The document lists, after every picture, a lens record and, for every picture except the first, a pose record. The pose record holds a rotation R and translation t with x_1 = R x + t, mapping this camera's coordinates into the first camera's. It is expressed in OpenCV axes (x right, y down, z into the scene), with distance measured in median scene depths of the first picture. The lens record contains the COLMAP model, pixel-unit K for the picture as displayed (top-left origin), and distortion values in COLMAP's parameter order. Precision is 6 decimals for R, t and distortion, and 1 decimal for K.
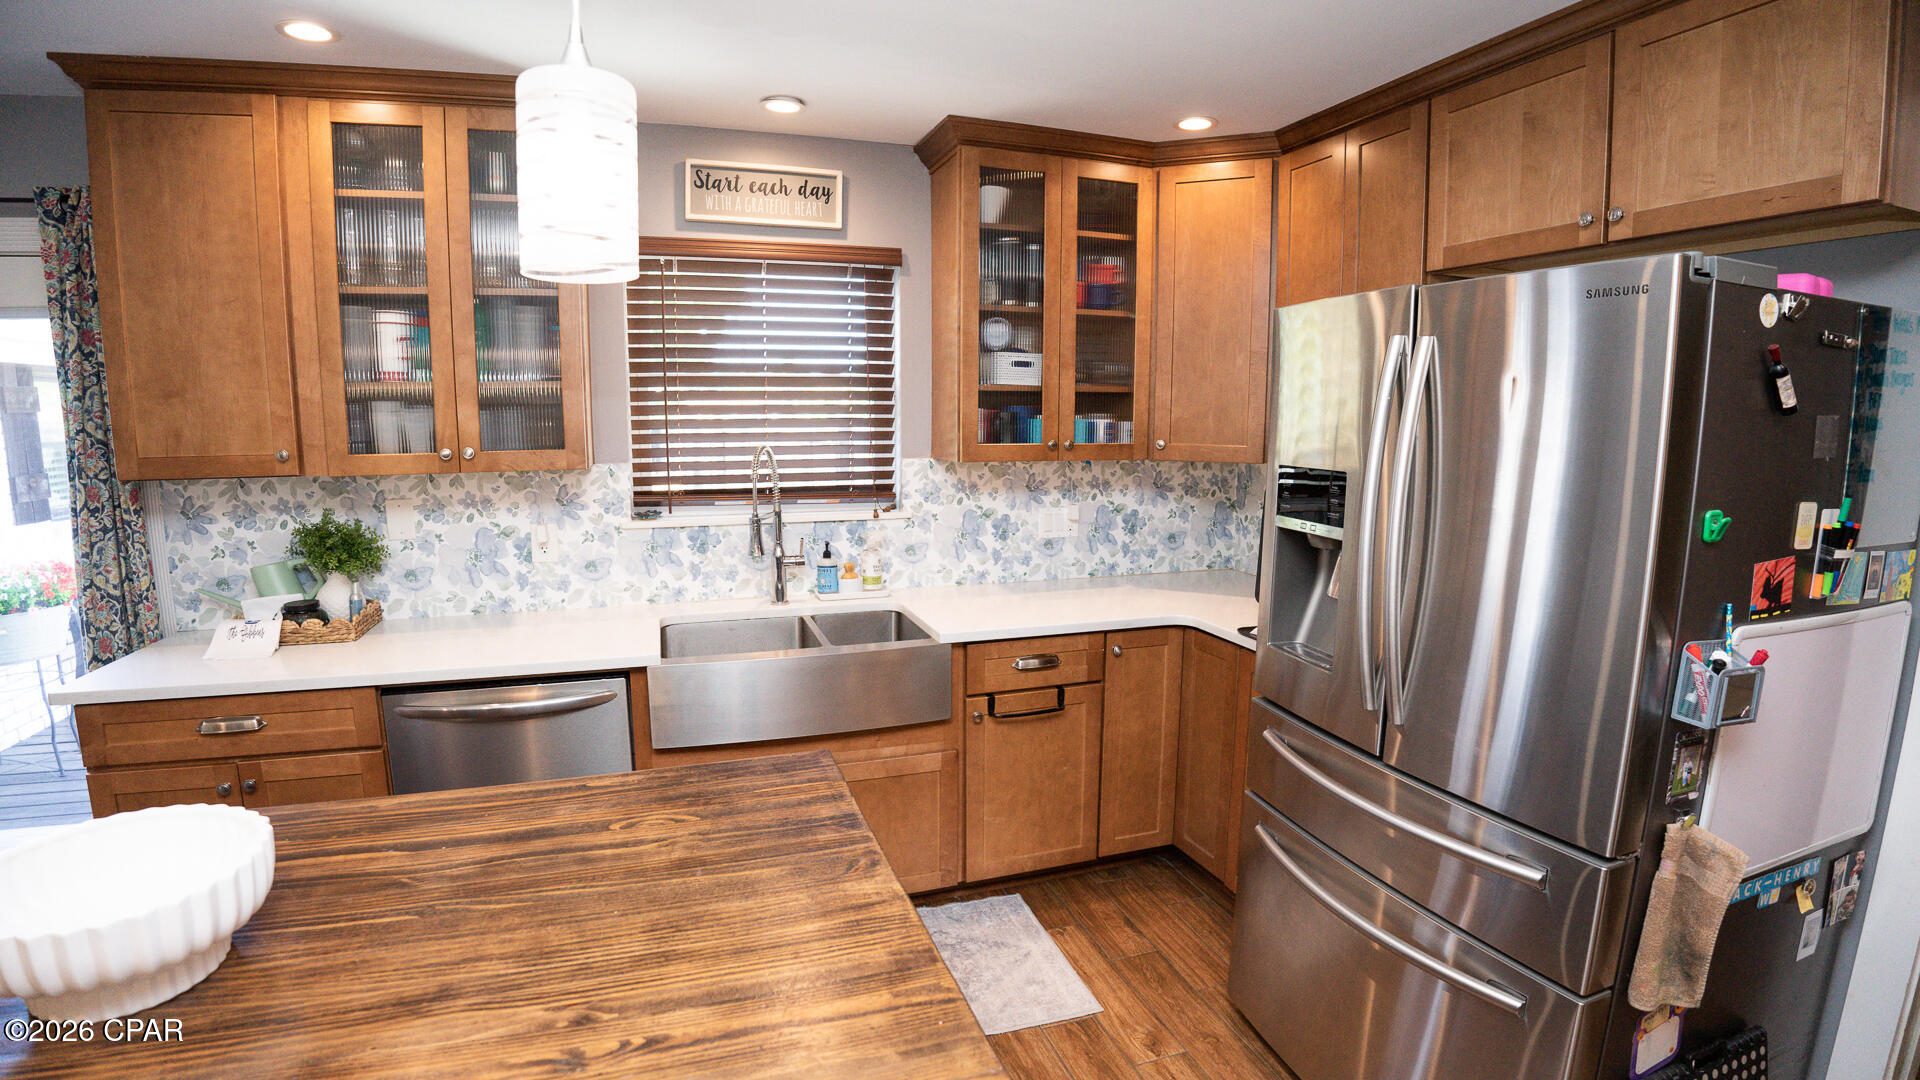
lens RADIAL K [[895.2, 0, 962.1], [0, 895.2, 547.6], [0, 0, 1]] dist [-0.112872, 0.023909]
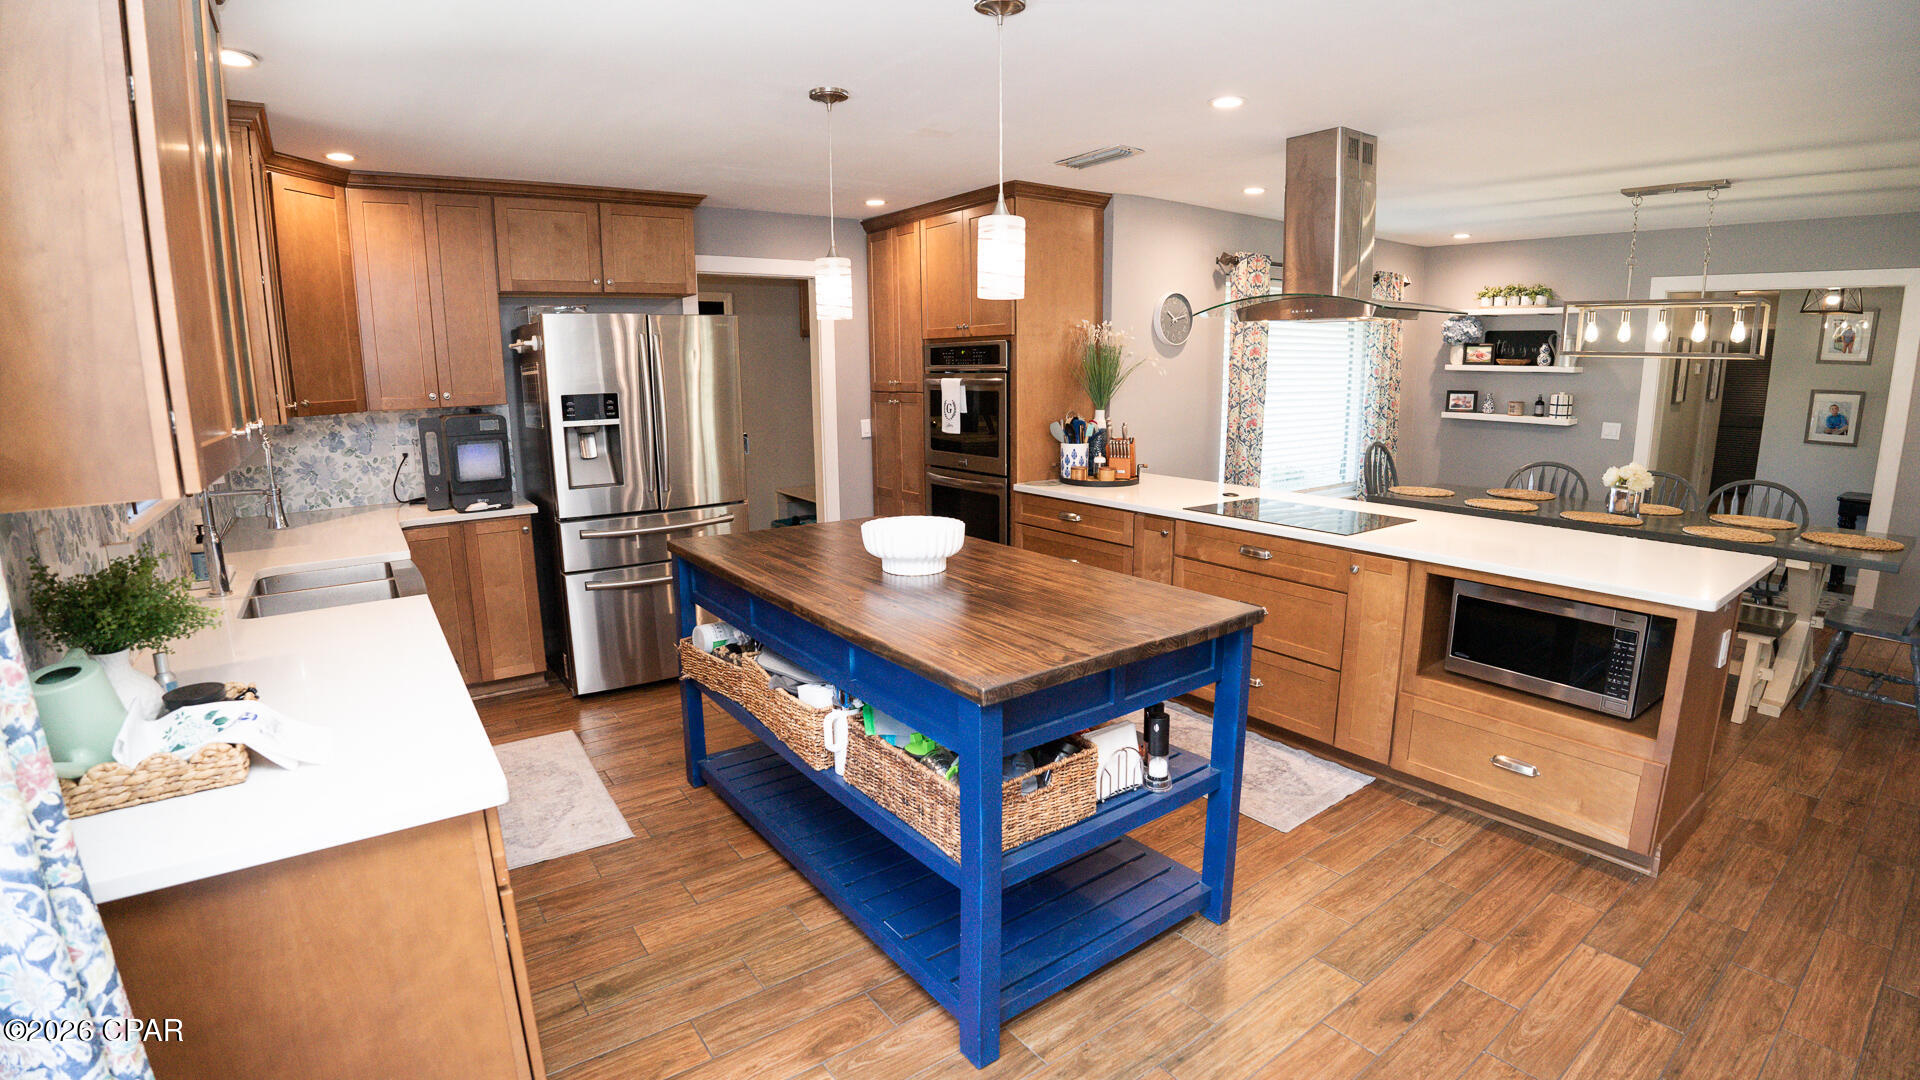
lens RADIAL K [[895.2, 0, 962.1], [0, 895.2, 547.6], [0, 0, 1]] dist [-0.112872, 0.023909]
pose [[-0.307203, -0.191386, 0.932200, -1.262607], [0.146785, 0.958316, 0.245120, -0.081246], [-0.940256, 0.212135, -0.266305, 0.541409]]
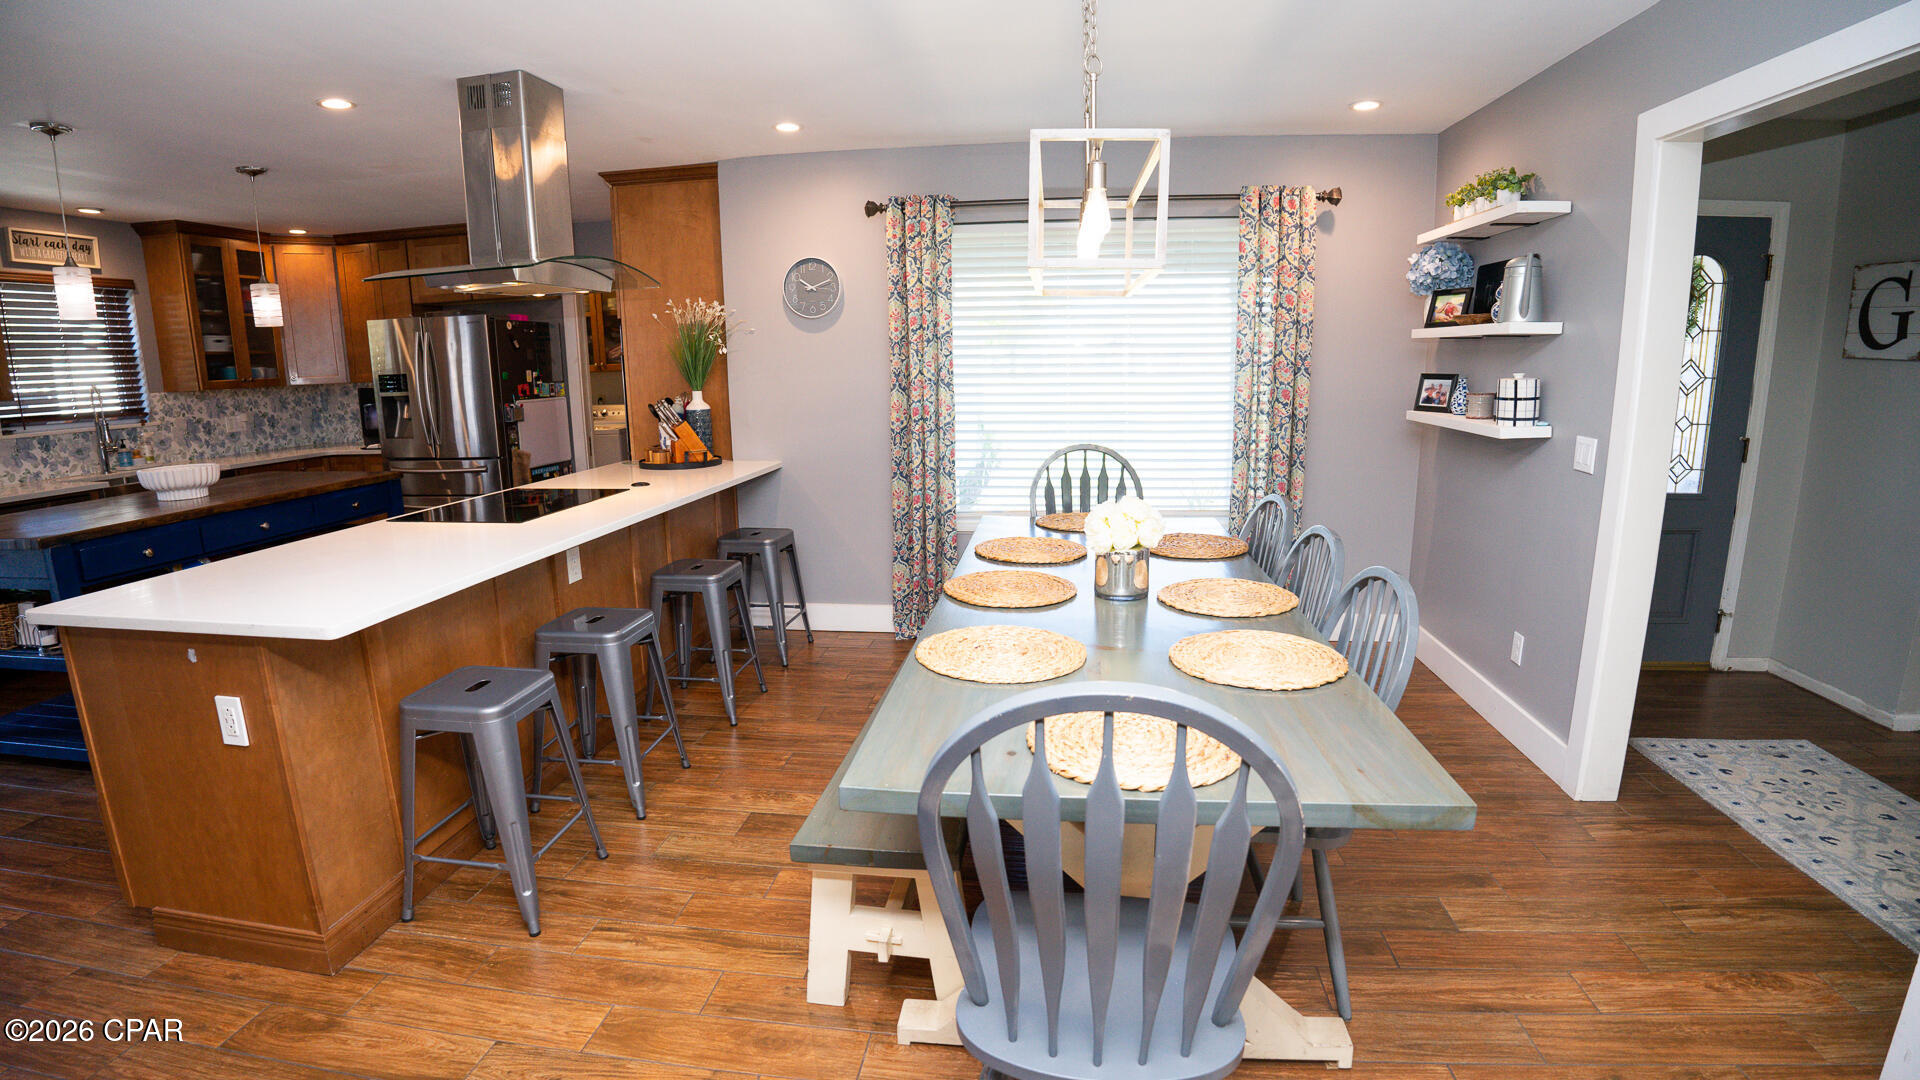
lens RADIAL K [[895.2, 0, 962.1], [0, 895.2, 547.6], [0, 0, 1]] dist [-0.112872, 0.023909]
pose [[0.443761, -0.195055, 0.874660, -0.966142], [0.147388, 0.978619, 0.143461, 0.247141], [-0.883942, 0.065251, 0.463022, -1.404866]]
